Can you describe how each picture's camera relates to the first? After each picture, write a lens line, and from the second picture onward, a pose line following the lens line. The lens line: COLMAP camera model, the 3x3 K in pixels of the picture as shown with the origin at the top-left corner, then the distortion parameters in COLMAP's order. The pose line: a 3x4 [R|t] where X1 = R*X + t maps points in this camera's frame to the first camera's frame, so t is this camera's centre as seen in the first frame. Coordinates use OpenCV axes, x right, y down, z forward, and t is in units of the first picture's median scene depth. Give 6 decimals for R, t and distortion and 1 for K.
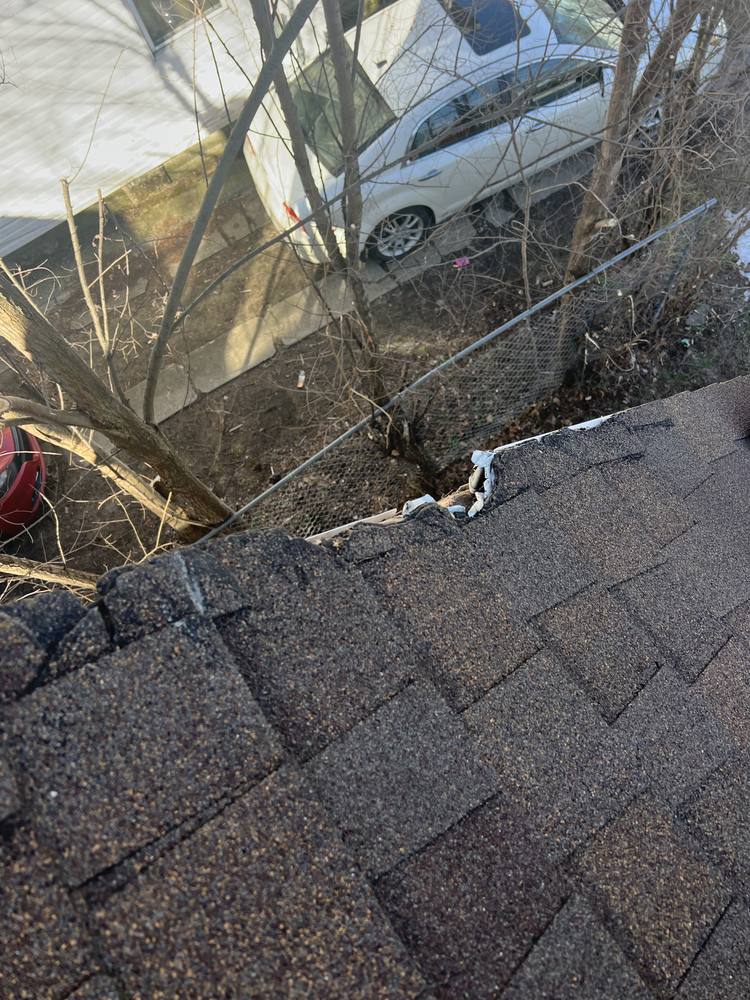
lens RADIAL K [[747.2, 0, 385.7], [0, 747.2, 505.0], [0, 0, 1]] dist [0.047694, -0.055377]
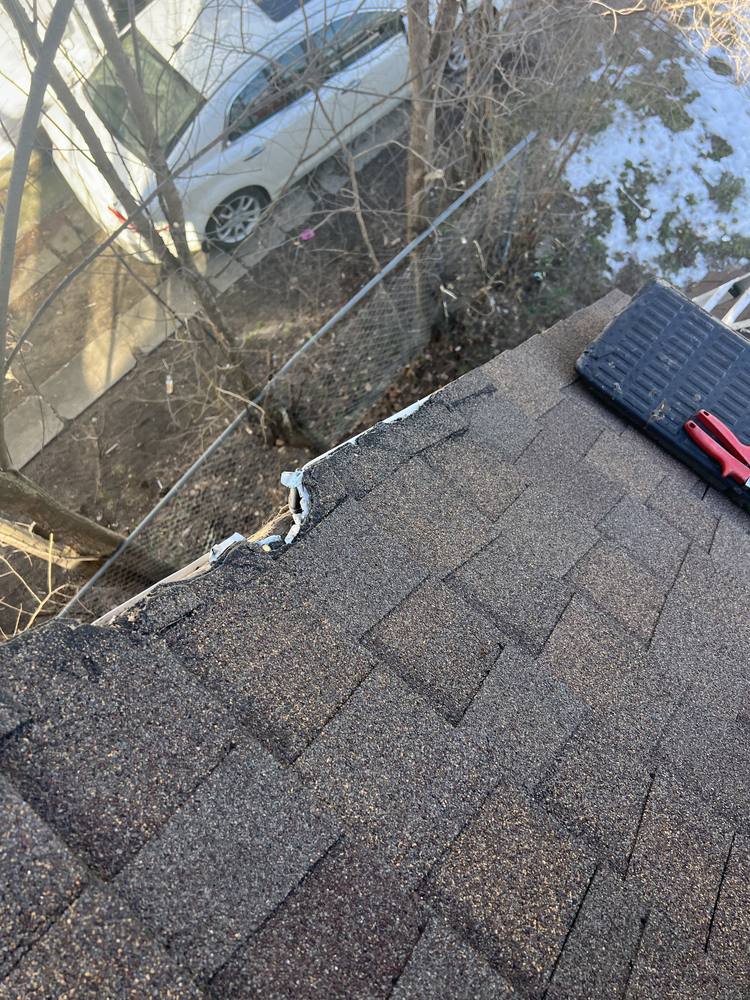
lens RADIAL K [[747.2, 0, 385.0], [0, 747.2, 502.2], [0, 0, 1]] dist [0.047694, -0.055377]
pose [[0.970431, -0.215326, 0.109083, 0.036477], [0.211342, 0.976282, 0.046994, -0.014279], [-0.116614, -0.022551, 0.992921, 0.006353]]
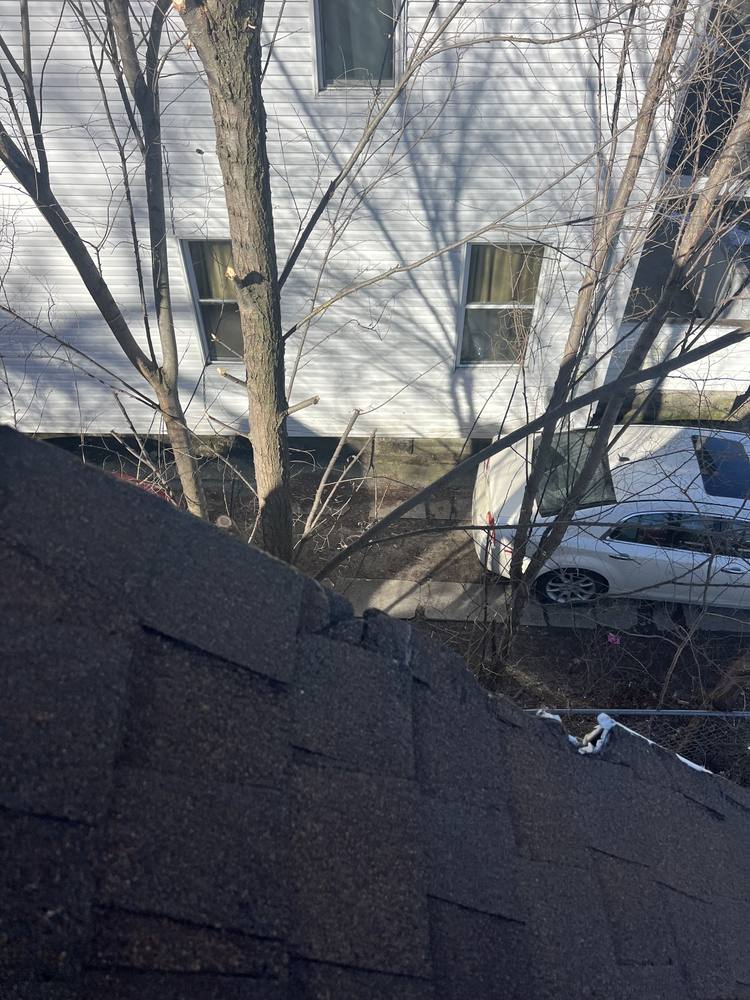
lens RADIAL K [[747.2, 0, 376.4], [0, 747.2, 499.7], [0, 0, 1]] dist [0.047694, -0.055377]
pose [[0.840475, 0.481639, -0.248245, -0.016160], [-0.540437, 0.778201, -0.319891, 0.070327], [0.039113, 0.403022, 0.914354, -0.085838]]
